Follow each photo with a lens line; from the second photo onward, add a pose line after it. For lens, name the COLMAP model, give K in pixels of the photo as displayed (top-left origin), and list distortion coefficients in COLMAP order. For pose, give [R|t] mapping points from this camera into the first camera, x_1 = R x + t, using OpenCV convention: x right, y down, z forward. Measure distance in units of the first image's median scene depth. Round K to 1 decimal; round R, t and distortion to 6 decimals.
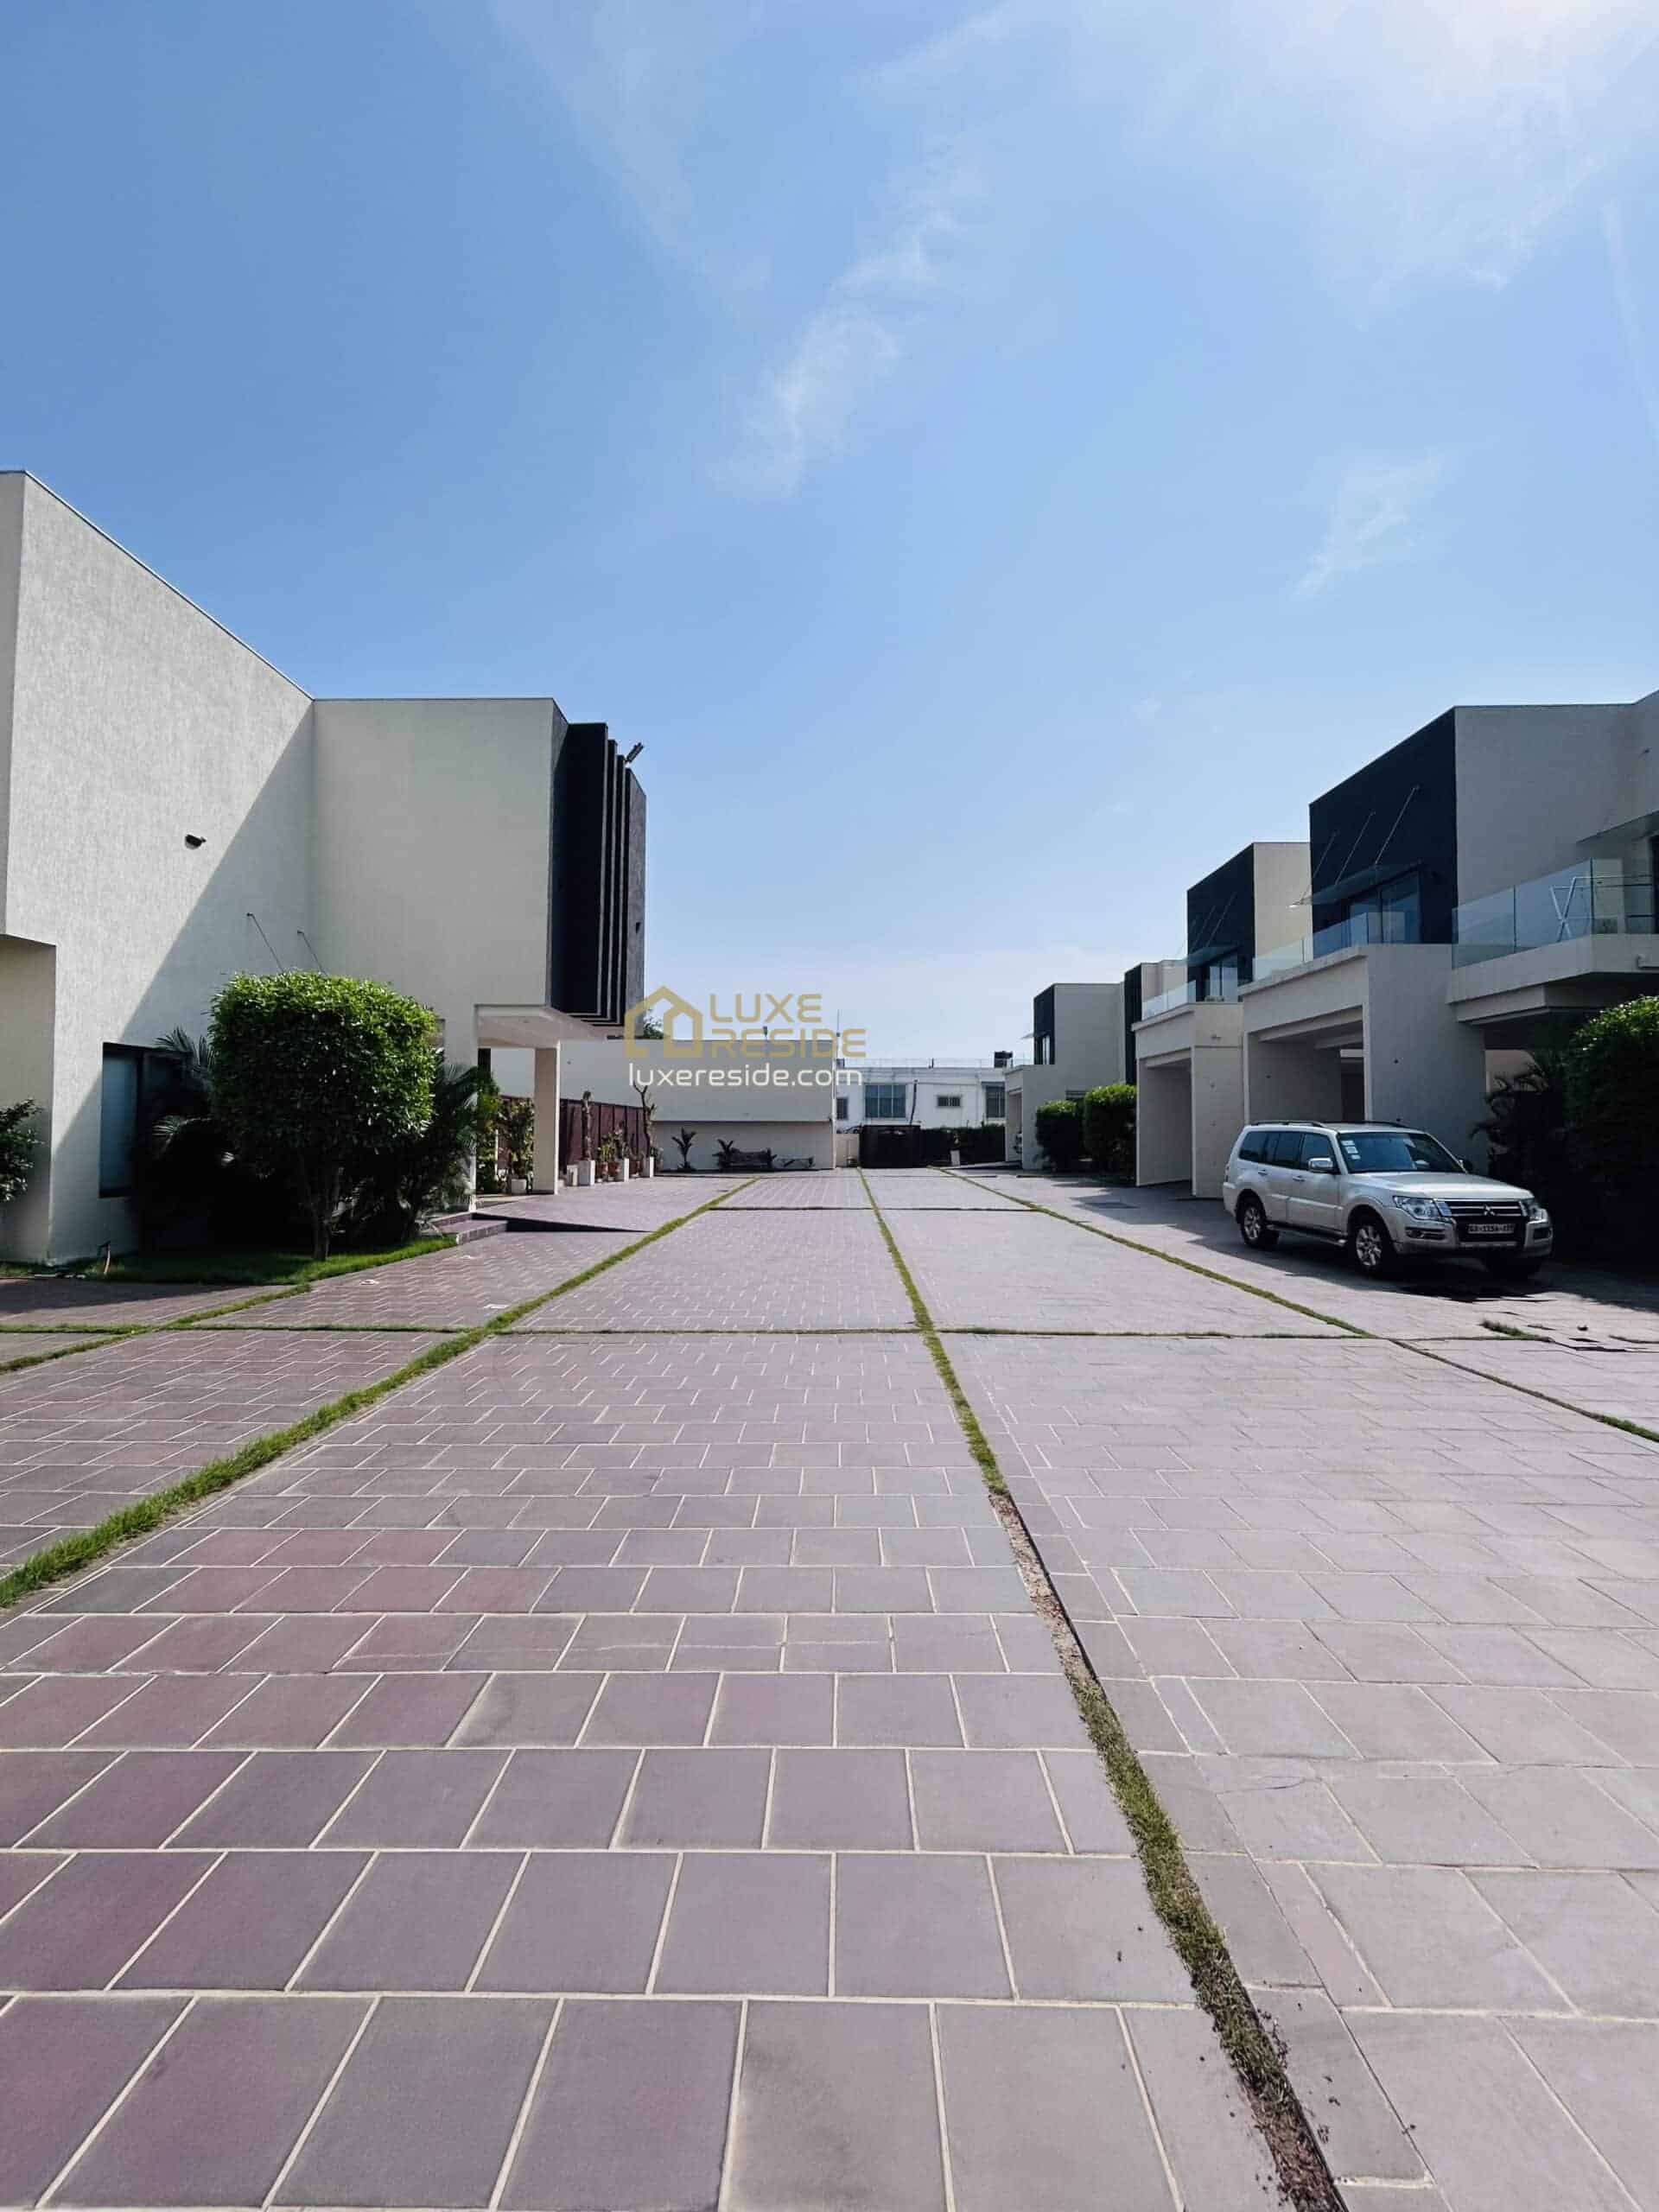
lens RADIAL K [[905.9, 0, 834.0], [0, 905.9, 1094.1], [0, 0, 1]] dist [-0.001171, 0.000465]
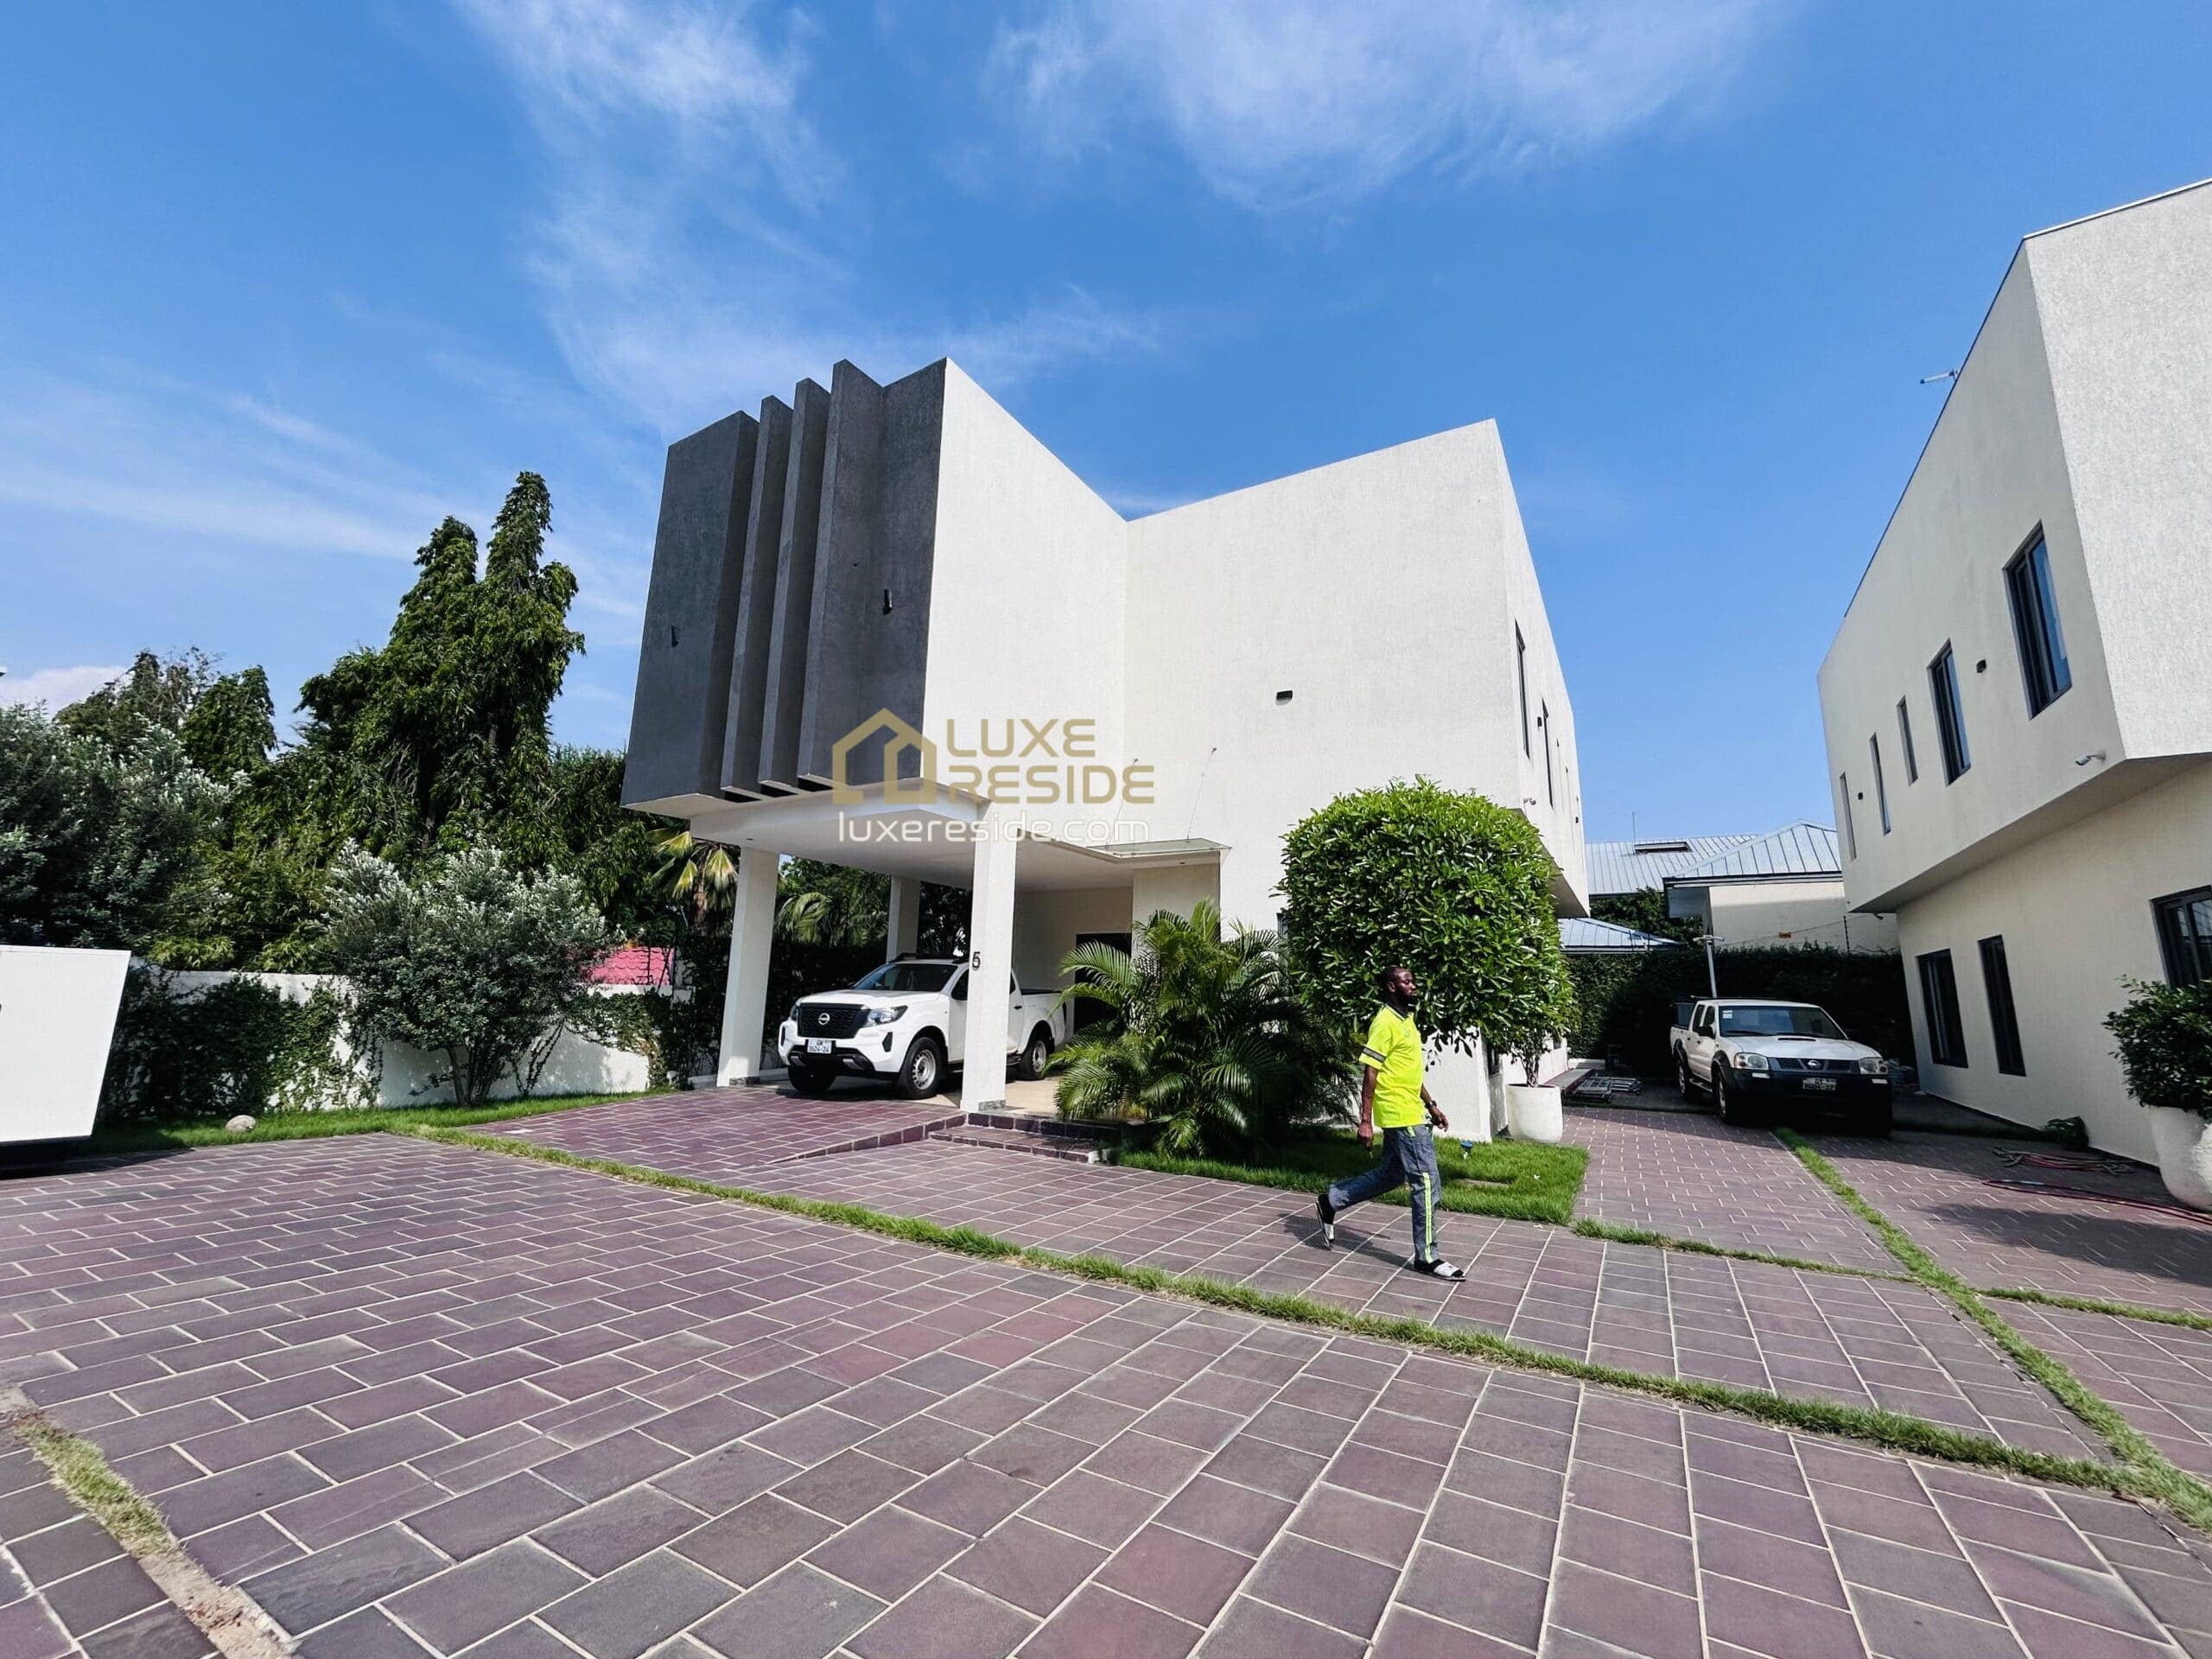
lens RADIAL K [[905.9, 0, 1104.1], [0, 905.9, 827.1], [0, 0, 1]] dist [-0.001171, 0.000465]
pose [[-0.499294, -0.181078, -0.847299, 0.412128], [0.011840, 0.976400, -0.215645, 0.092194], [0.866351, -0.117702, -0.485367, 1.374331]]
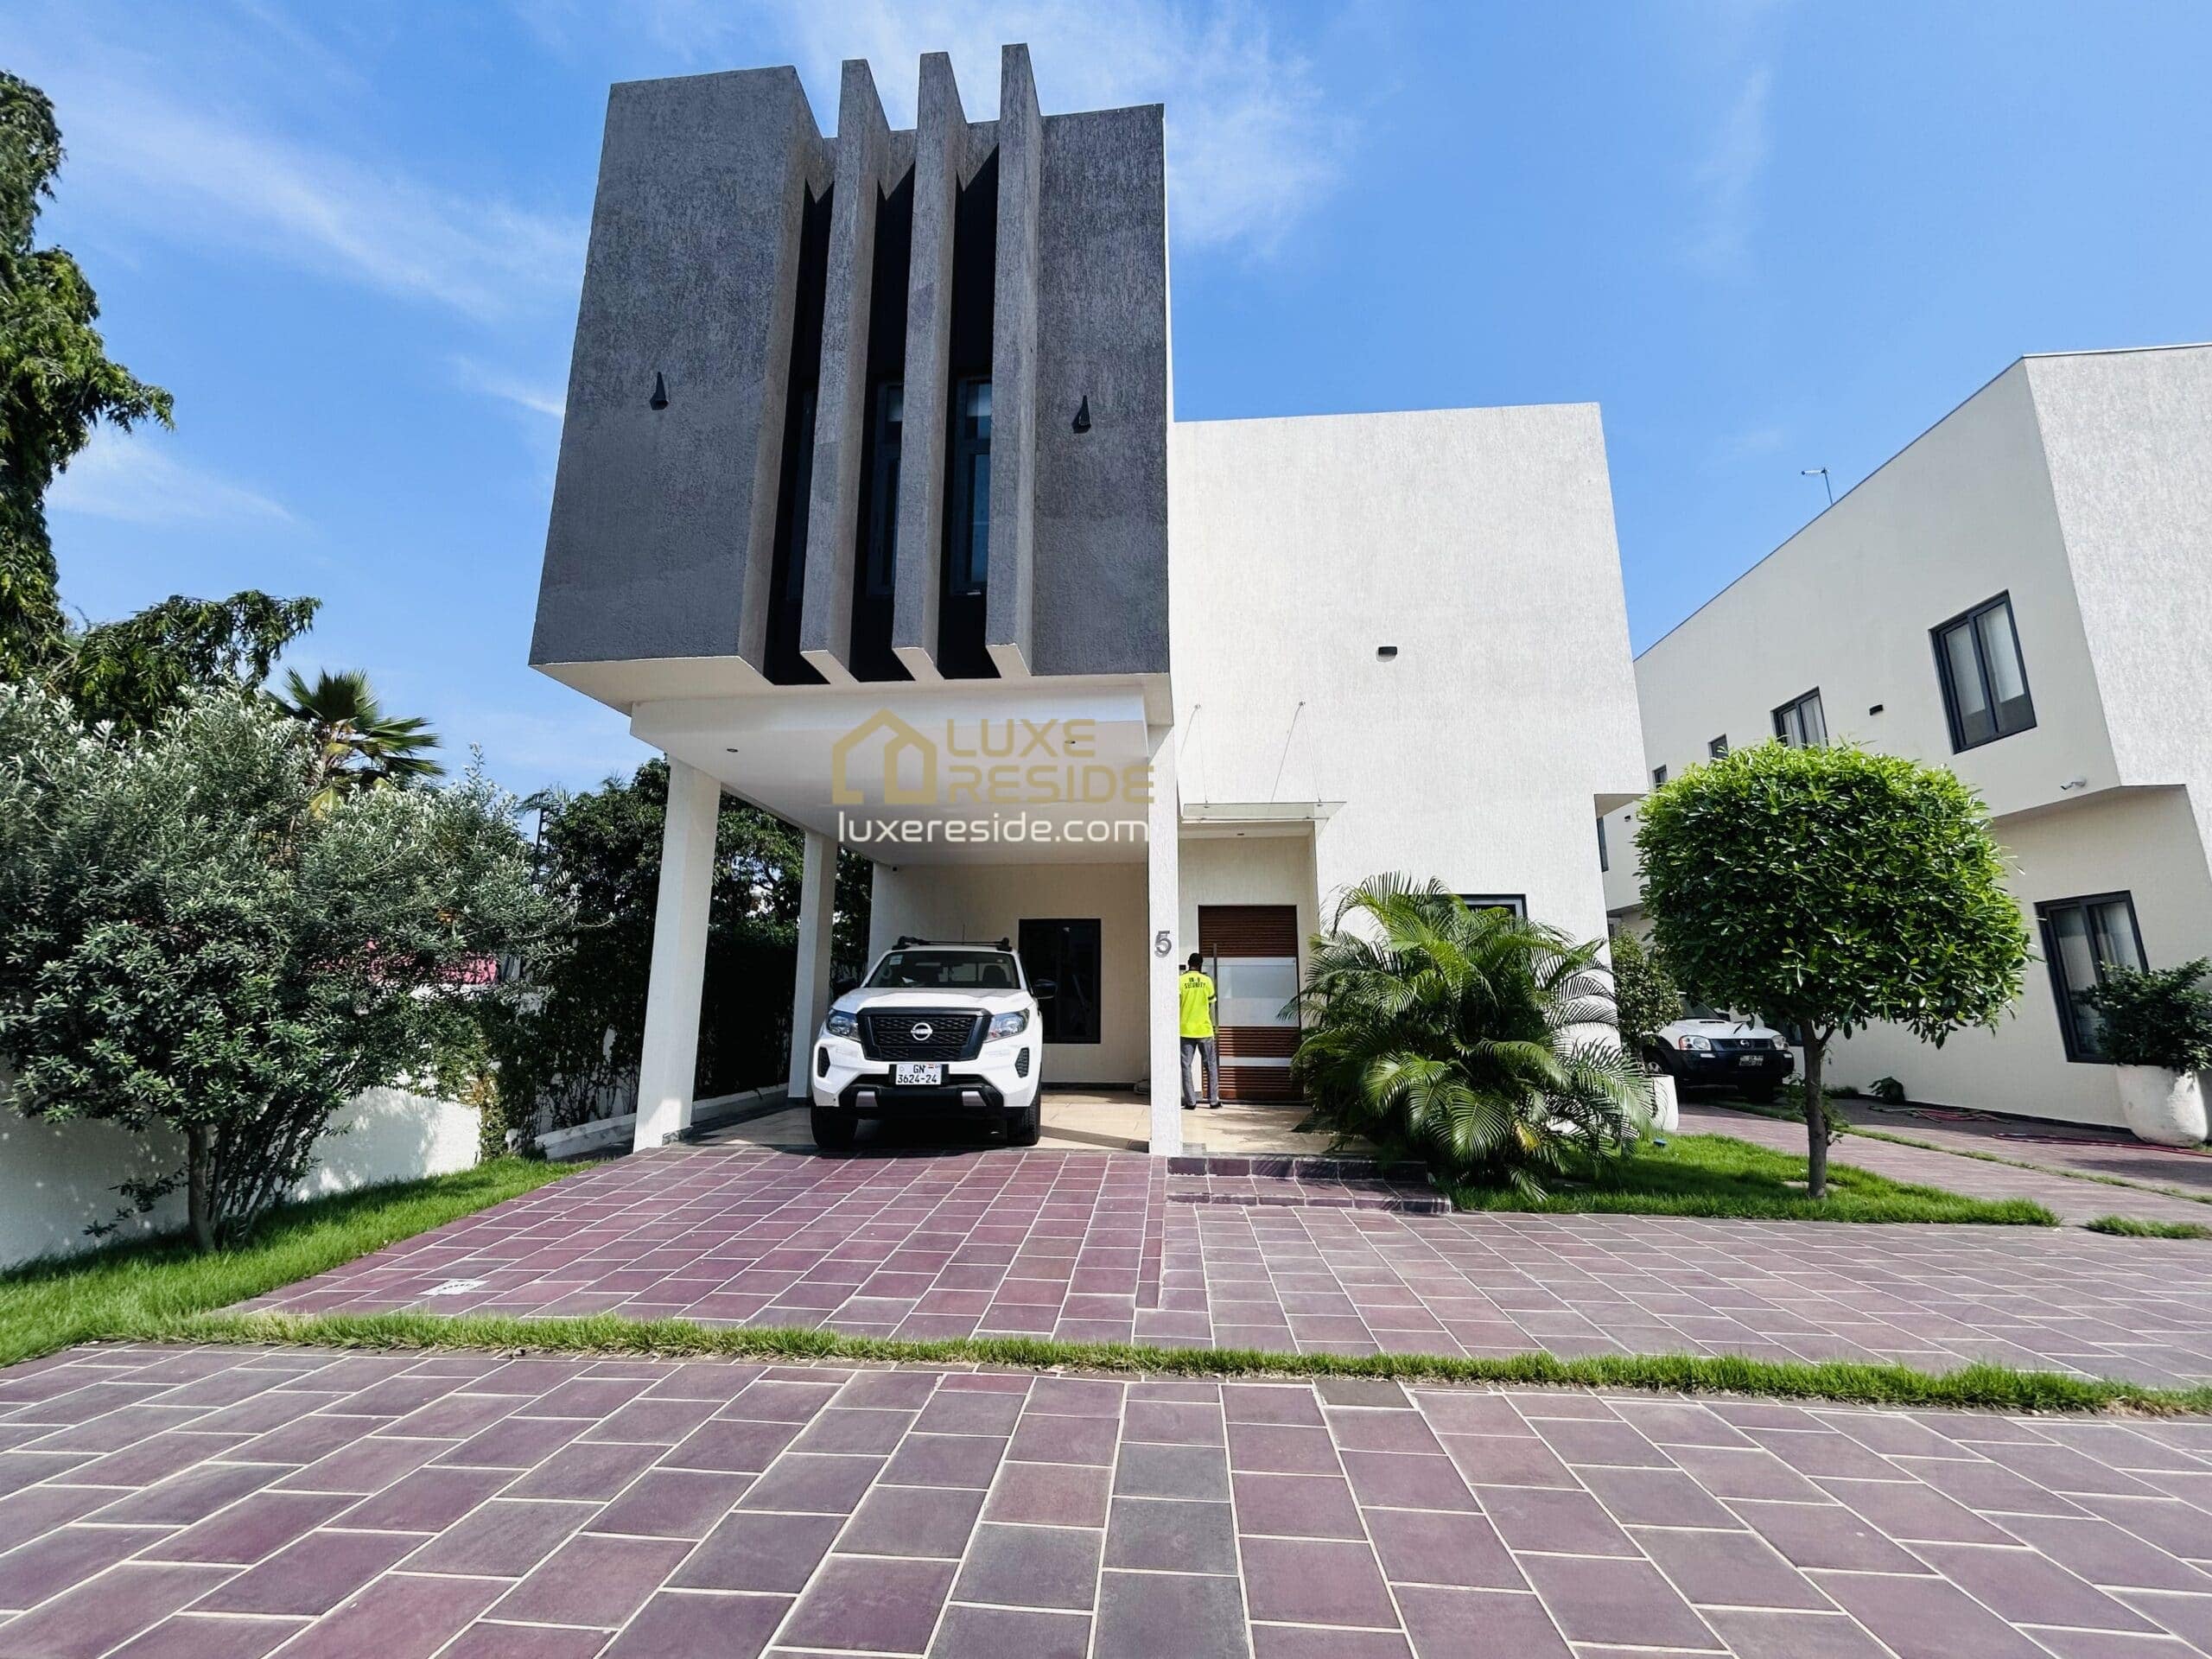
lens RADIAL K [[905.9, 0, 1104.6], [0, 905.9, 827.5], [0, 0, 1]] dist [-0.001171, 0.000465]
pose [[-0.066721, -0.200132, -0.977495, 0.228466], [0.040696, 0.978317, -0.203078, 0.046999], [0.996941, -0.053330, -0.057130, -0.084463]]
